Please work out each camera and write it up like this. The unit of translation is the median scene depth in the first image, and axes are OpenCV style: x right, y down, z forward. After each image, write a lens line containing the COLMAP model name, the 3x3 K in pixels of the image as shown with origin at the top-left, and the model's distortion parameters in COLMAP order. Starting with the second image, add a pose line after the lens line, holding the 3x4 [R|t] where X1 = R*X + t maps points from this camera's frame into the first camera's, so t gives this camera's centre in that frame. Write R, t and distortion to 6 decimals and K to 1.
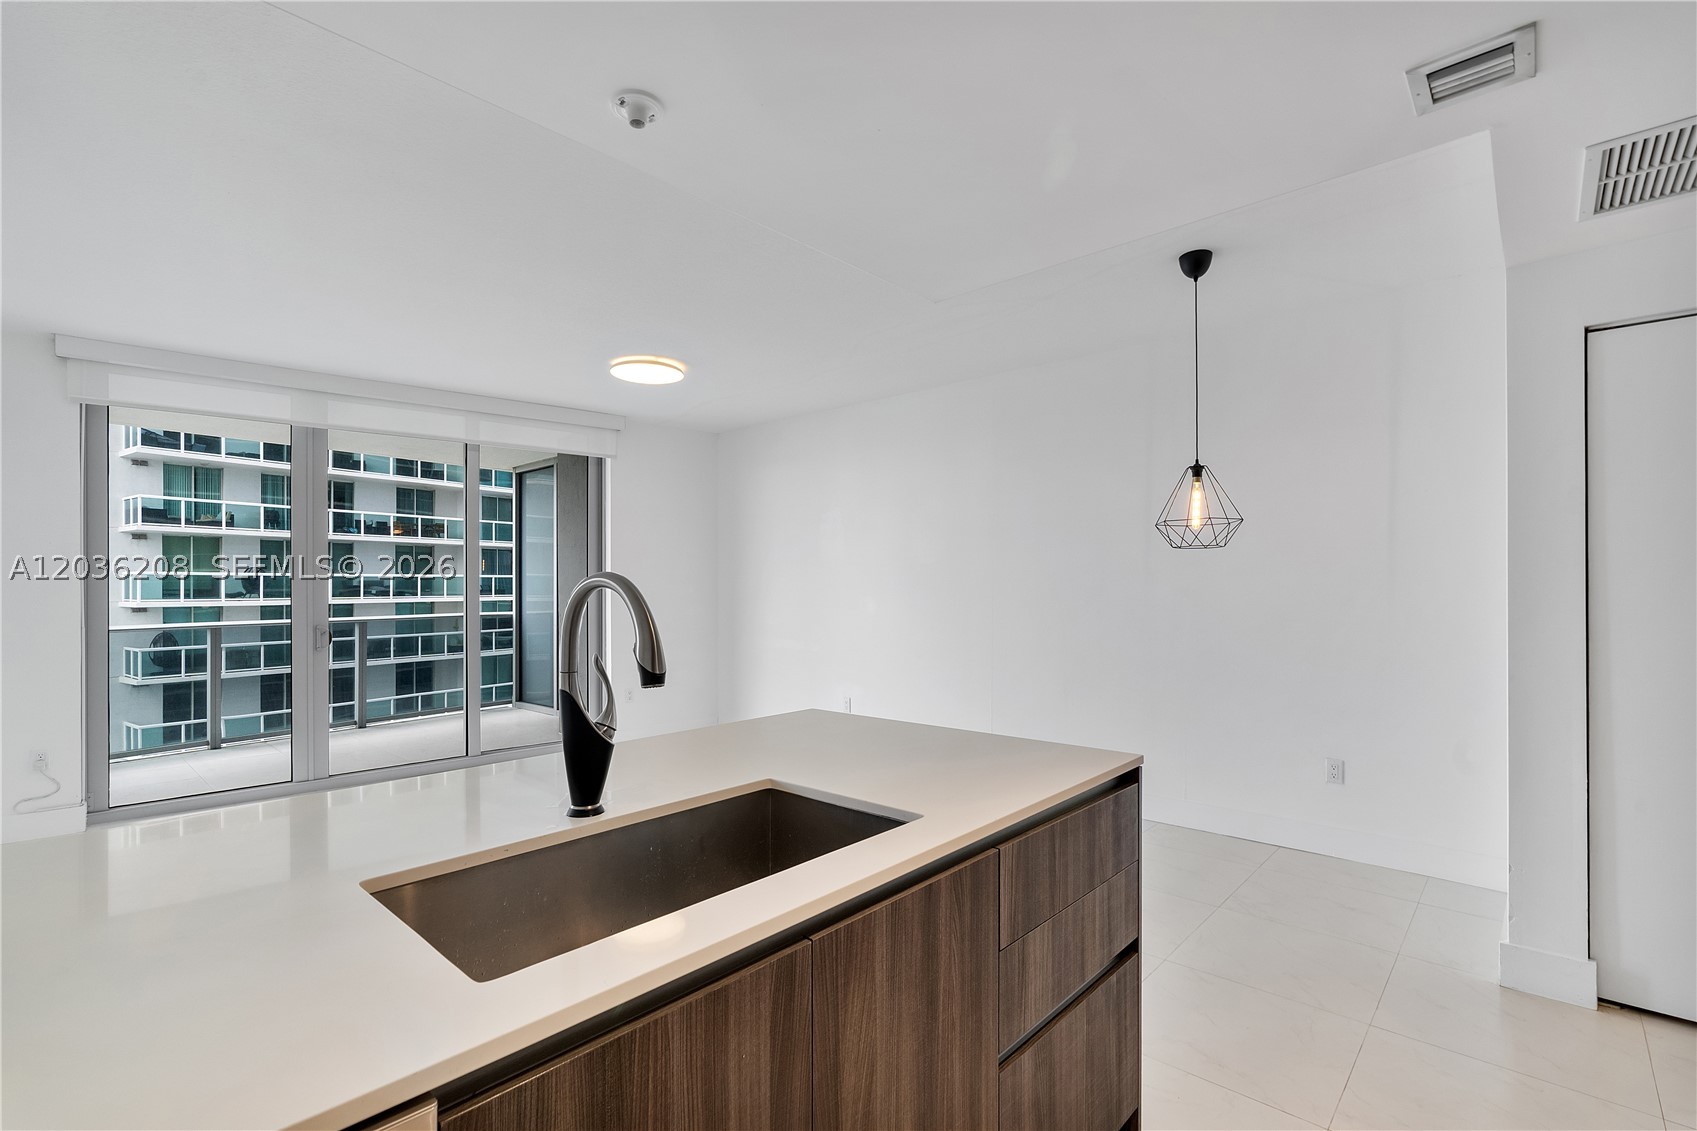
lens RADIAL K [[772.0, 0, 833.6], [0, 772.0, 586.0], [0, 0, 1]] dist [-0.011963, 0.004106]
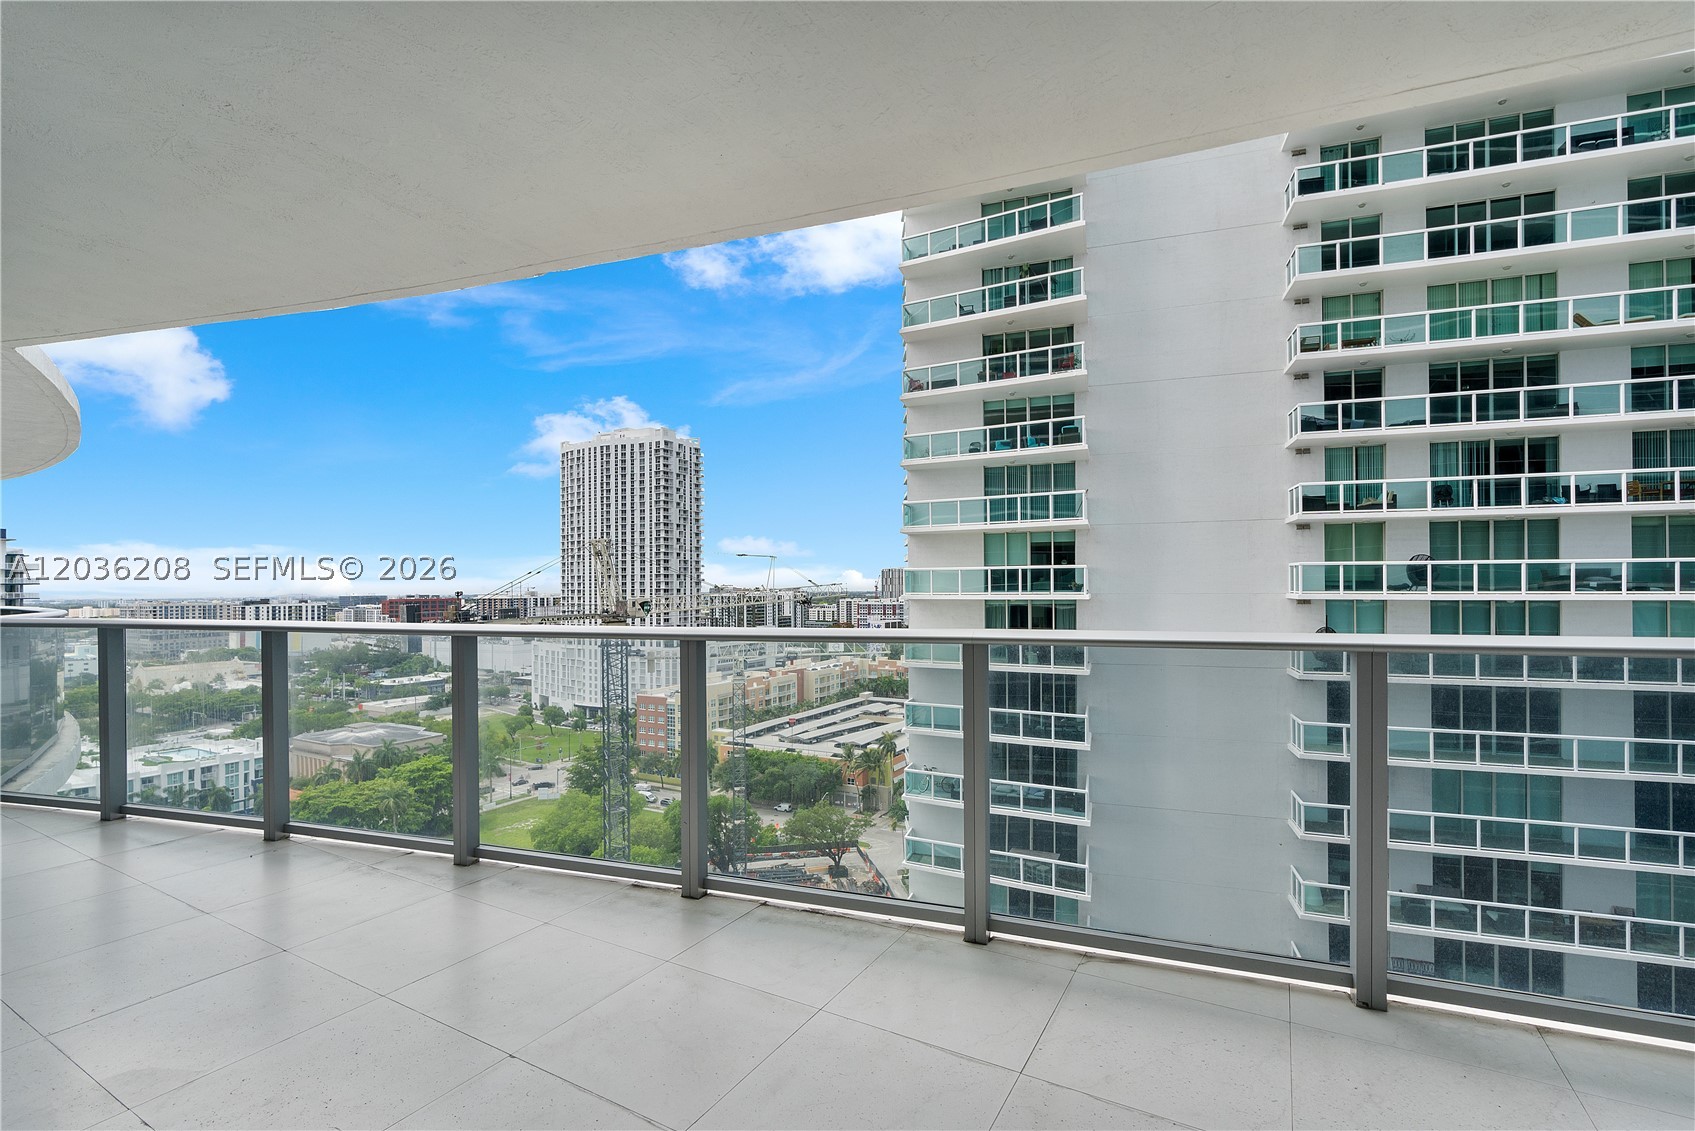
lens RADIAL K [[771.1, 0, 838.1], [0, 771.1, 576.5], [0, 0, 1]] dist [-0.011963, 0.004106]
pose [[0.238583, -0.009154, -0.971079, -0.097154], [0.002753, 0.999958, -0.008750, 0.005838], [0.971118, -0.000586, 0.238598, 0.191635]]
